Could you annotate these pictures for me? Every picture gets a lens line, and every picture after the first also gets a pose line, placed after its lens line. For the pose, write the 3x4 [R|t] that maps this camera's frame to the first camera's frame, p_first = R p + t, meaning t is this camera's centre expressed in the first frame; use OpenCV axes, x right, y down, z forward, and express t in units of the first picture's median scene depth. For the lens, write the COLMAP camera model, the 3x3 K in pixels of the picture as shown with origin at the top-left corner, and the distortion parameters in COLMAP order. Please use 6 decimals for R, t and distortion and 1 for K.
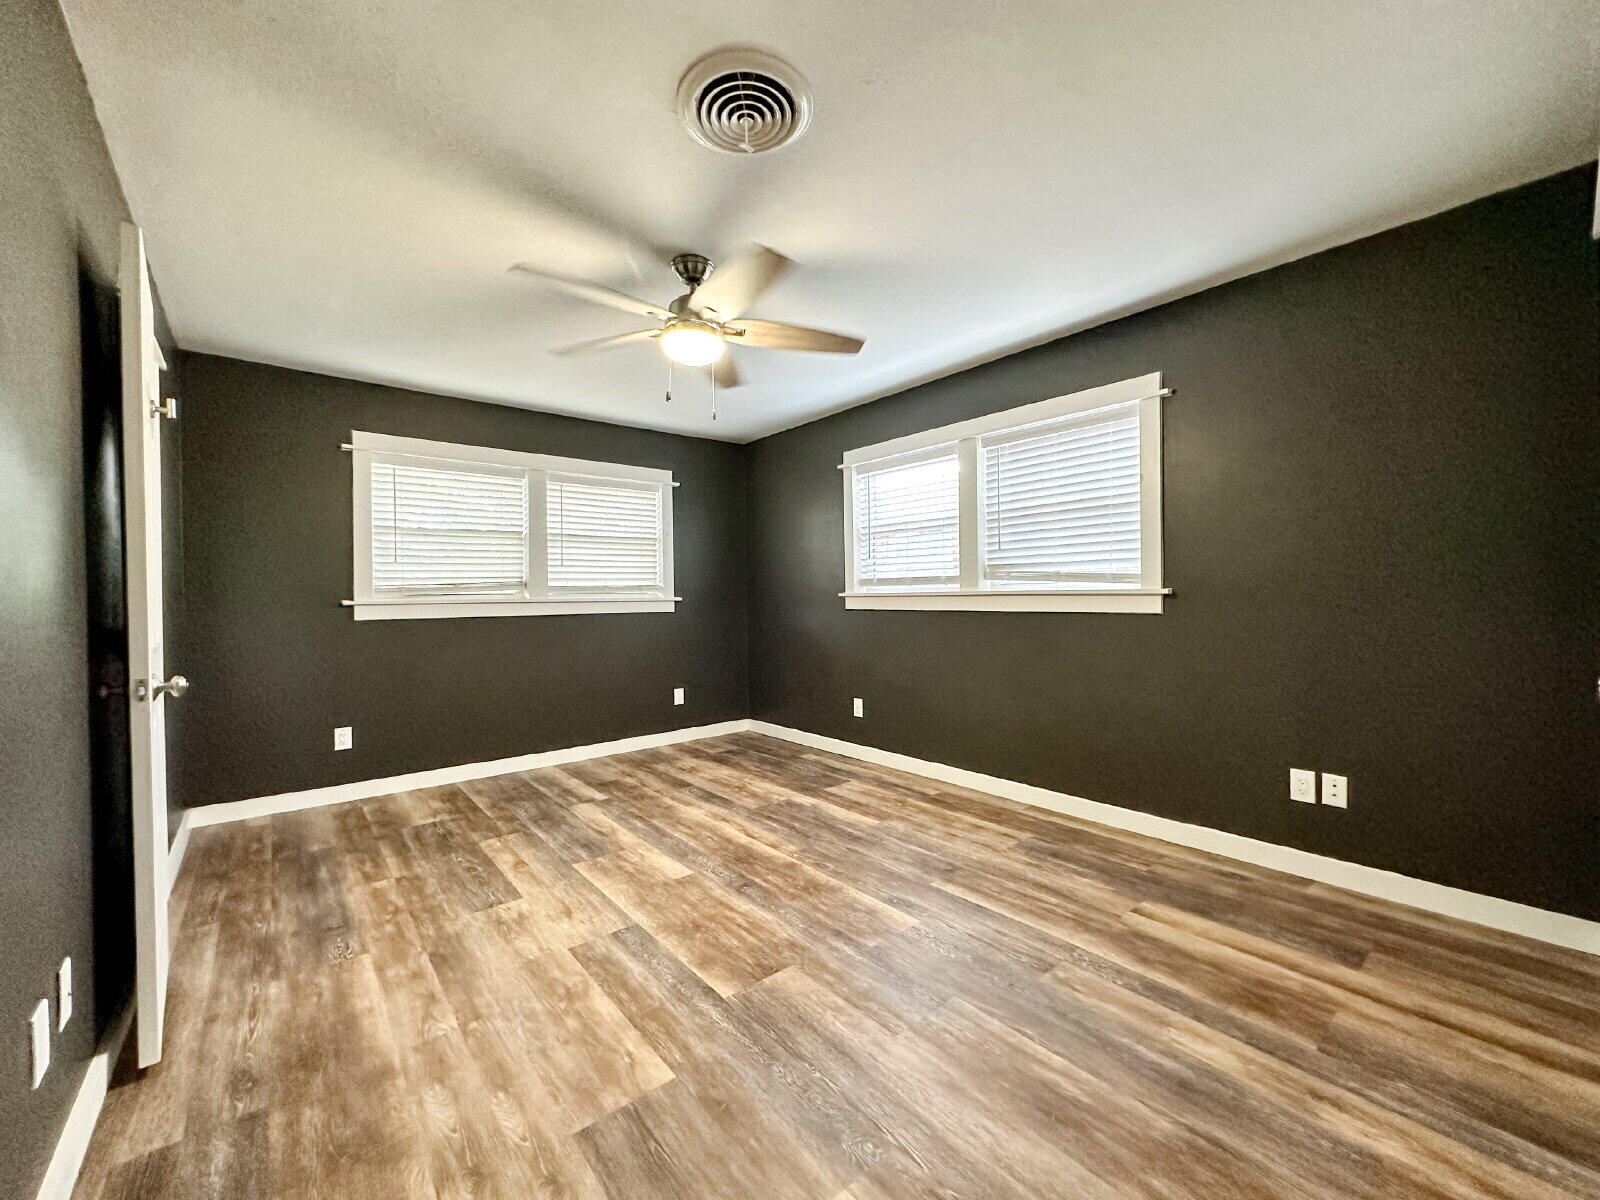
lens RADIAL K [[638.2, 0, 800.0], [0, 638.2, 600.0], [0, 0, 1]] dist [-0.001400, 0.000748]
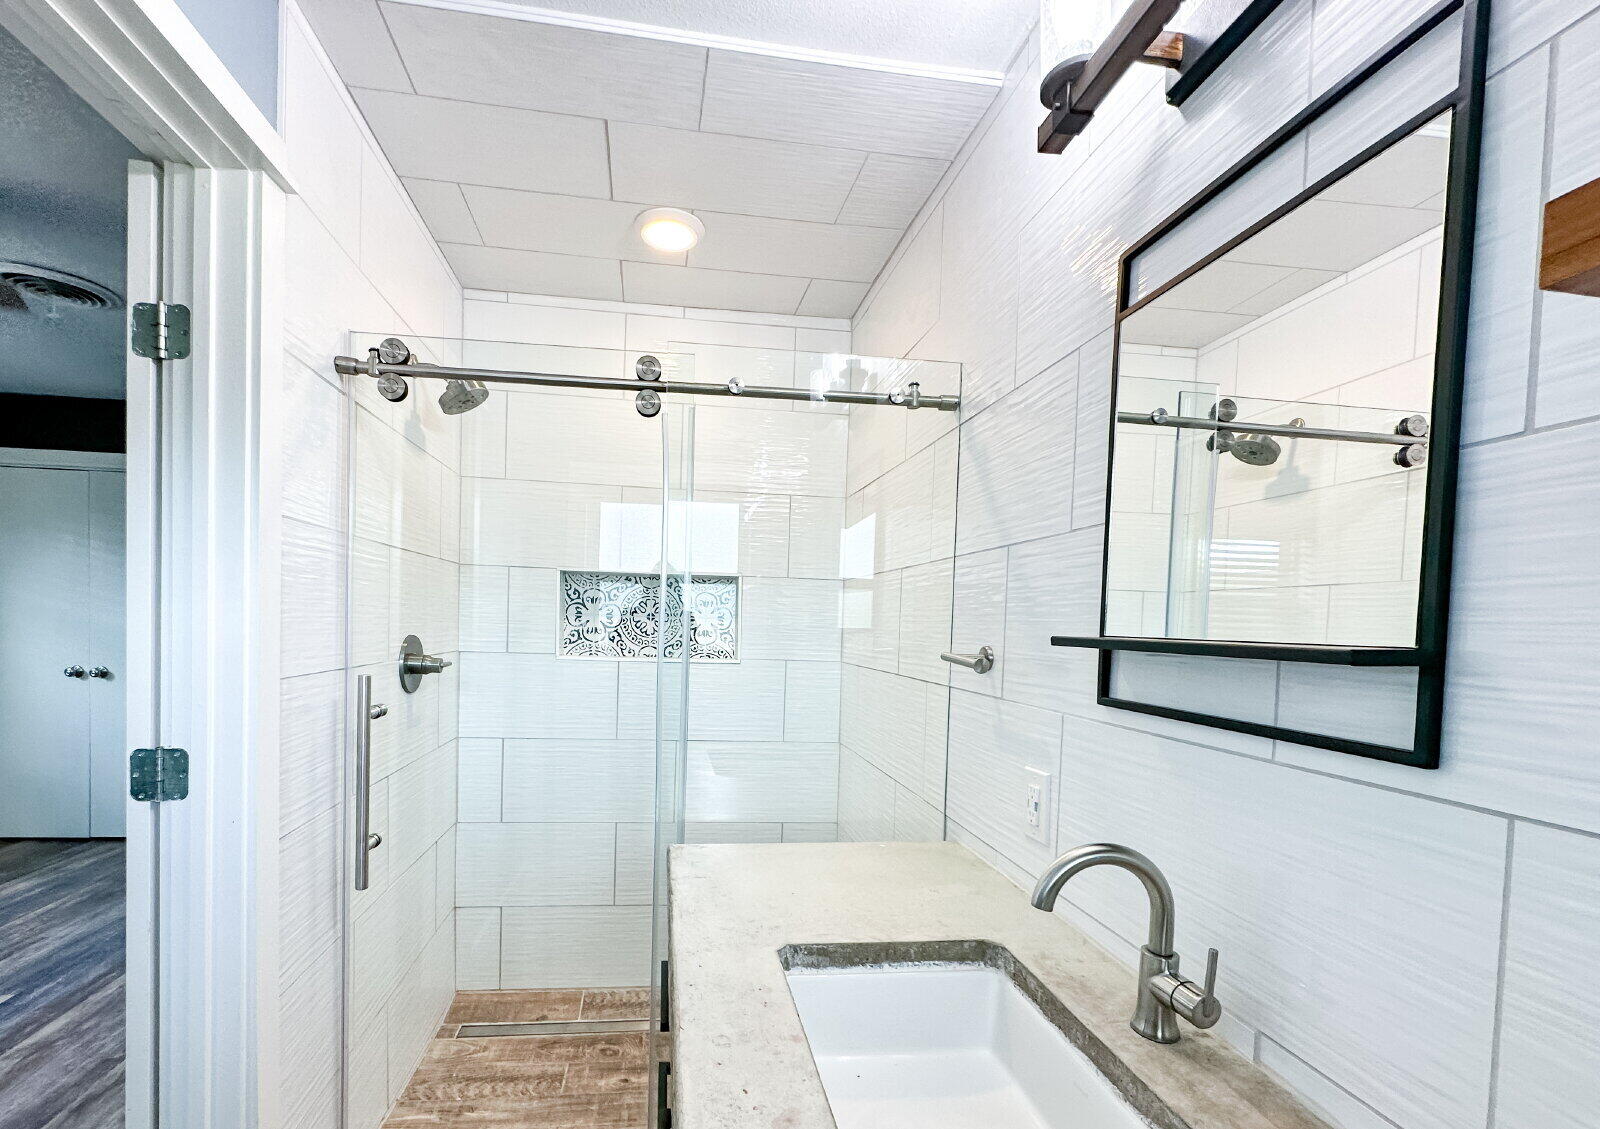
lens RADIAL K [[689.1, 0, 738.1], [0, 689.1, 647.9], [0, 0, 1]] dist [-0.000734, -0.000079]
pose [[-0.833157, -0.031733, 0.552125, -1.340514], [-0.016424, 0.999332, 0.032651, -0.055214], [-0.552792, 0.018135, -0.833122, 0.917611]]
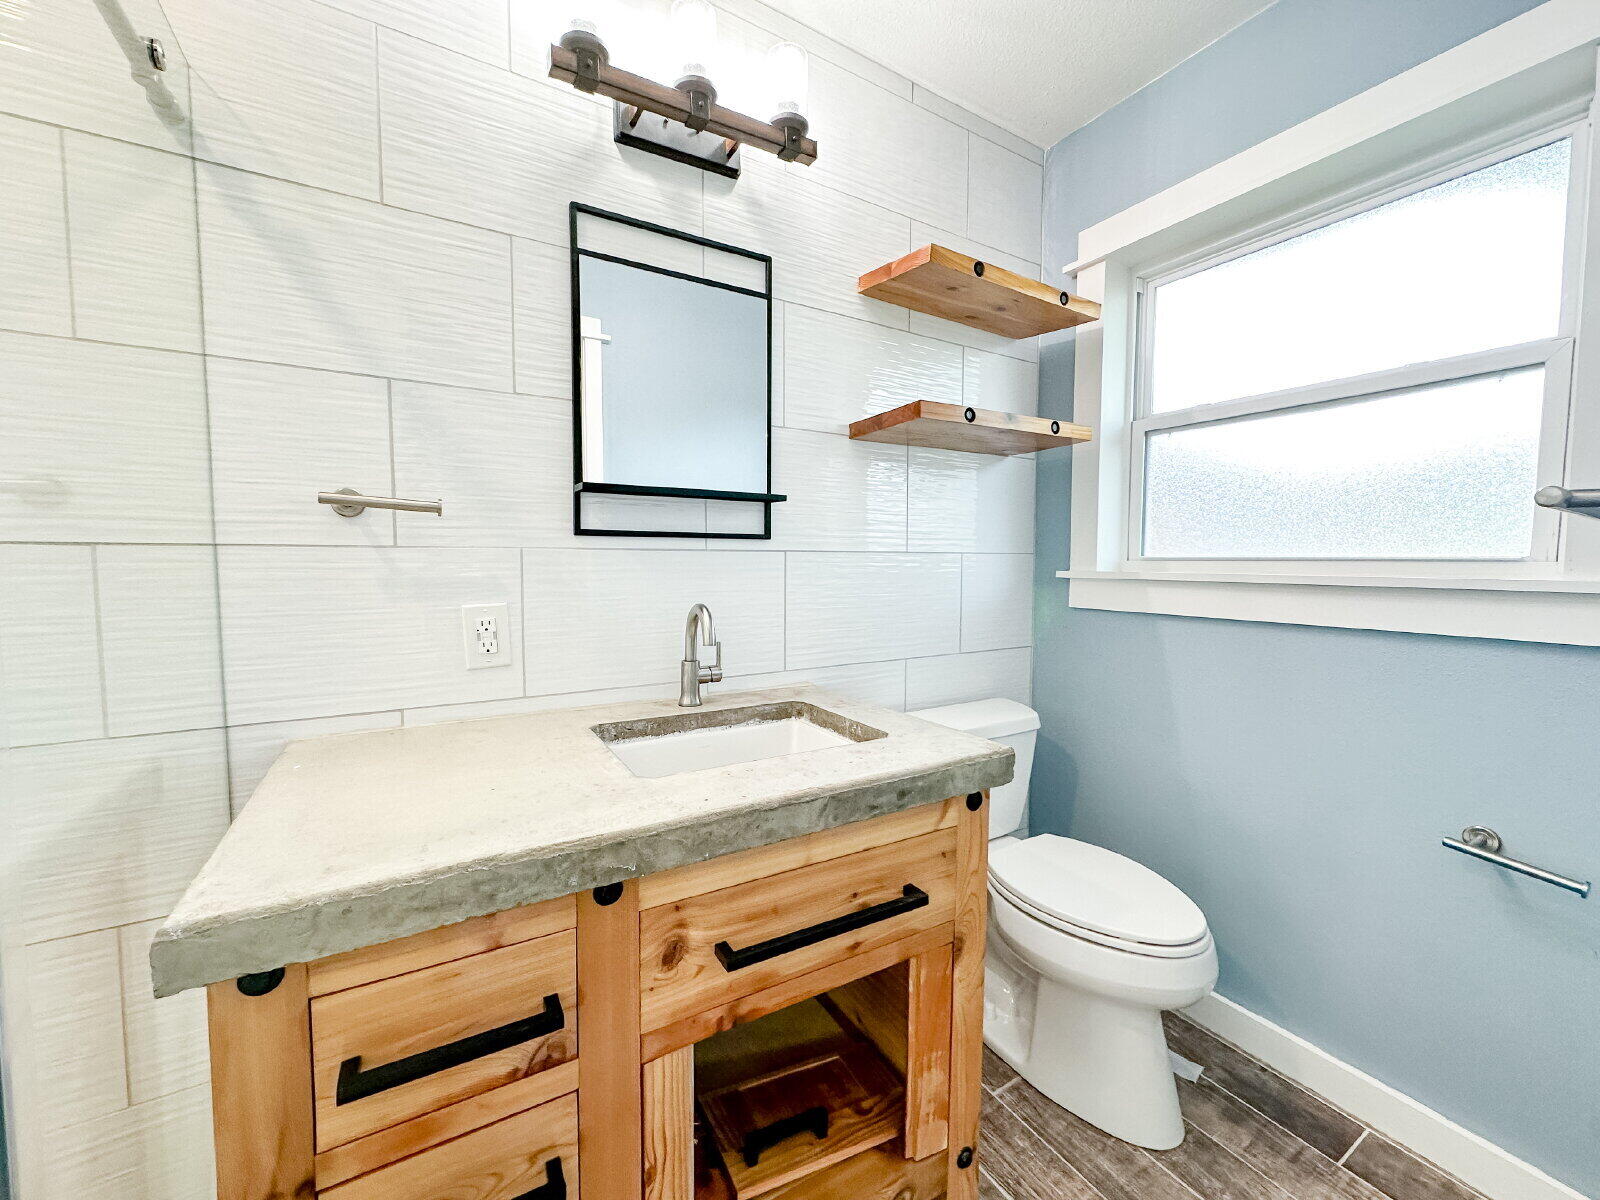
lens RADIAL K [[638.2, 0, 800.0], [0, 638.2, 600.0], [0, 0, 1]] dist [-0.001400, 0.000748]
pose [[-0.158639, 0.076114, -0.984398, -0.831184], [-0.004595, 0.996956, 0.077826, -0.002596], [0.987326, 0.016869, -0.157806, 0.728118]]
